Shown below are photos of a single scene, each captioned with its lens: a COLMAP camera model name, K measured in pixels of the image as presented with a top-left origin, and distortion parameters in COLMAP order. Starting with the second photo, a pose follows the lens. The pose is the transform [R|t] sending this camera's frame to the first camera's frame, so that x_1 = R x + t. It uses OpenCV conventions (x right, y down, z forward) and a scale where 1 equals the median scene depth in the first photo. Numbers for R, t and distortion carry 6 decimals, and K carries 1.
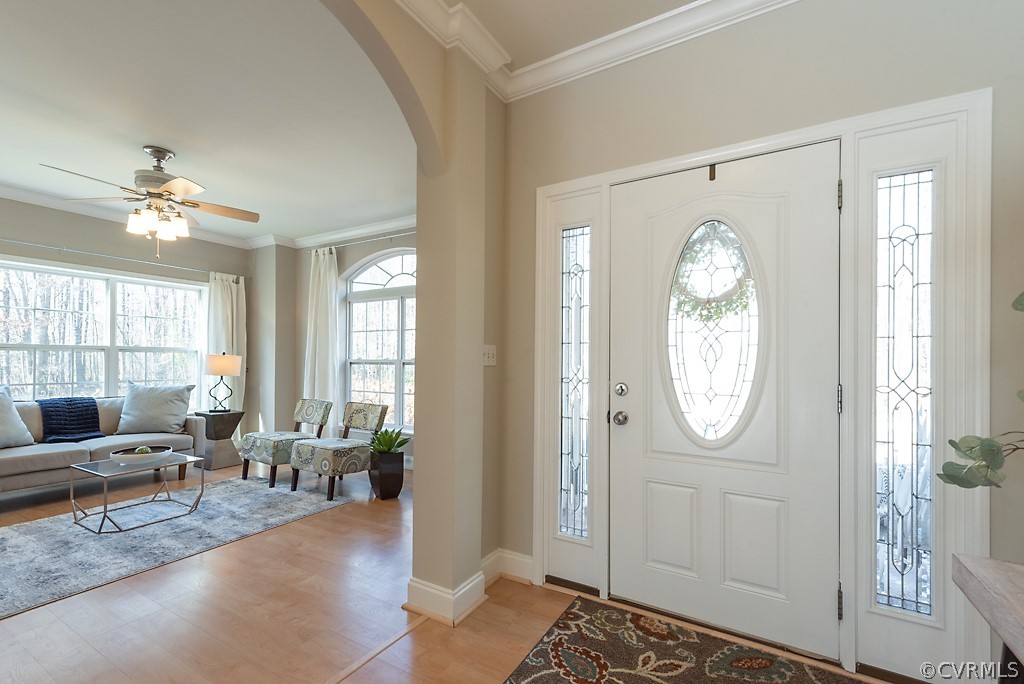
lens RADIAL K [[449.9, 0, 503.9], [0, 449.9, 356.0], [0, 0, 1]] dist [0.005570, -0.000507]
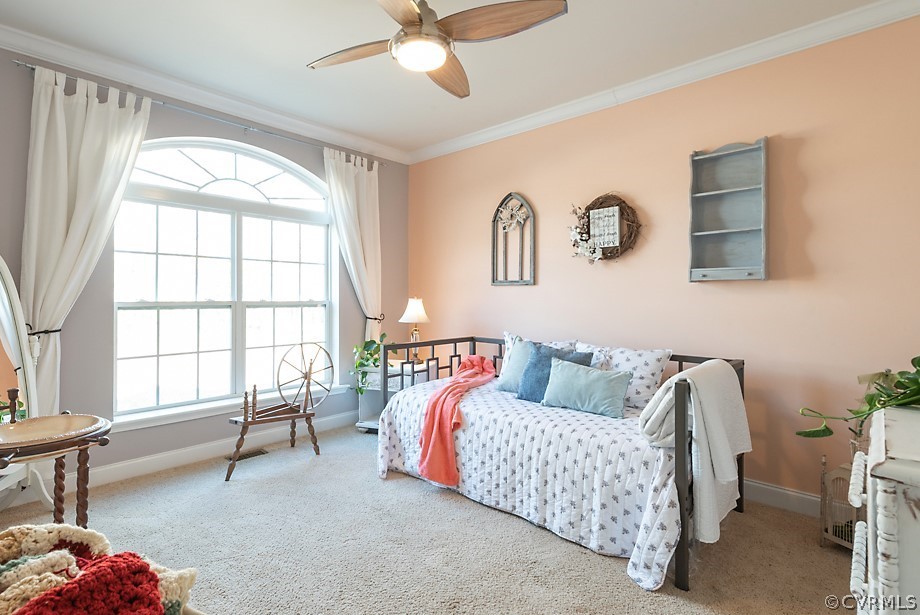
lens RADIAL K [[447.8, 0, 459.6], [0, 447.8, 297.7], [0, 0, 1]] dist [-0.001784, -0.000314]
pose [[0.192322, 0.001485, 0.981331, -1.294796], [-0.001398, 0.999998, -0.001239, 0.004326], [-0.981331, -0.001134, 0.192323, 0.790995]]
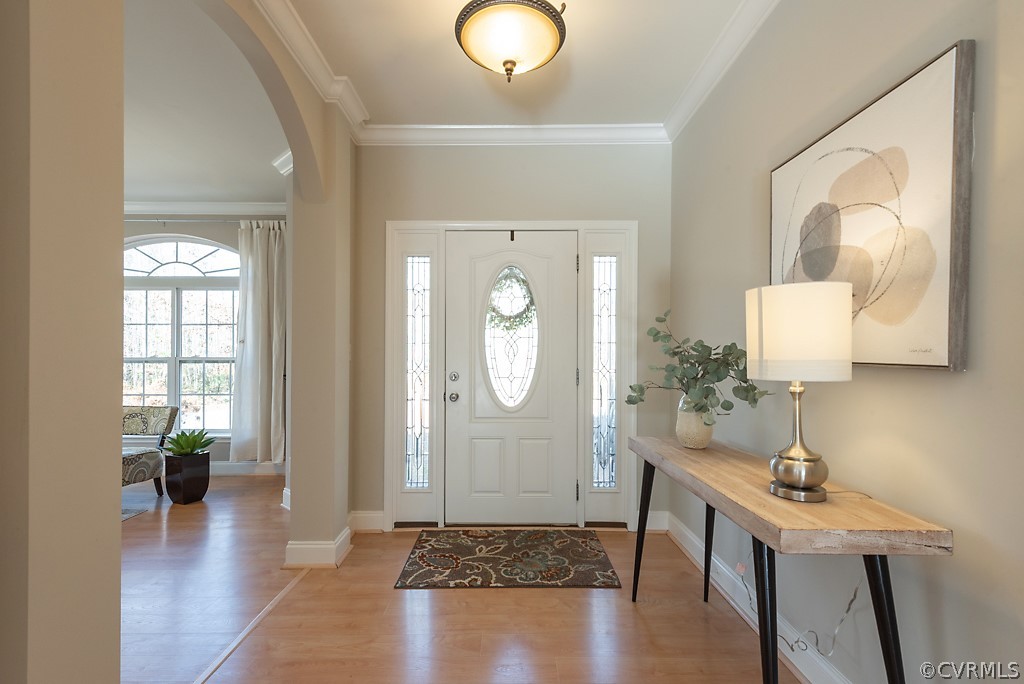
lens RADIAL K [[453.1, 0, 505.7], [0, 453.1, 357.1], [0, 0, 1]] dist [-0.007989, -0.000920]
pose [[0.852160, -0.003281, 0.523272, -0.210724], [-0.000024, 0.999980, 0.006309, 0.002604], [-0.523282, -0.005389, 0.852143, -0.182221]]
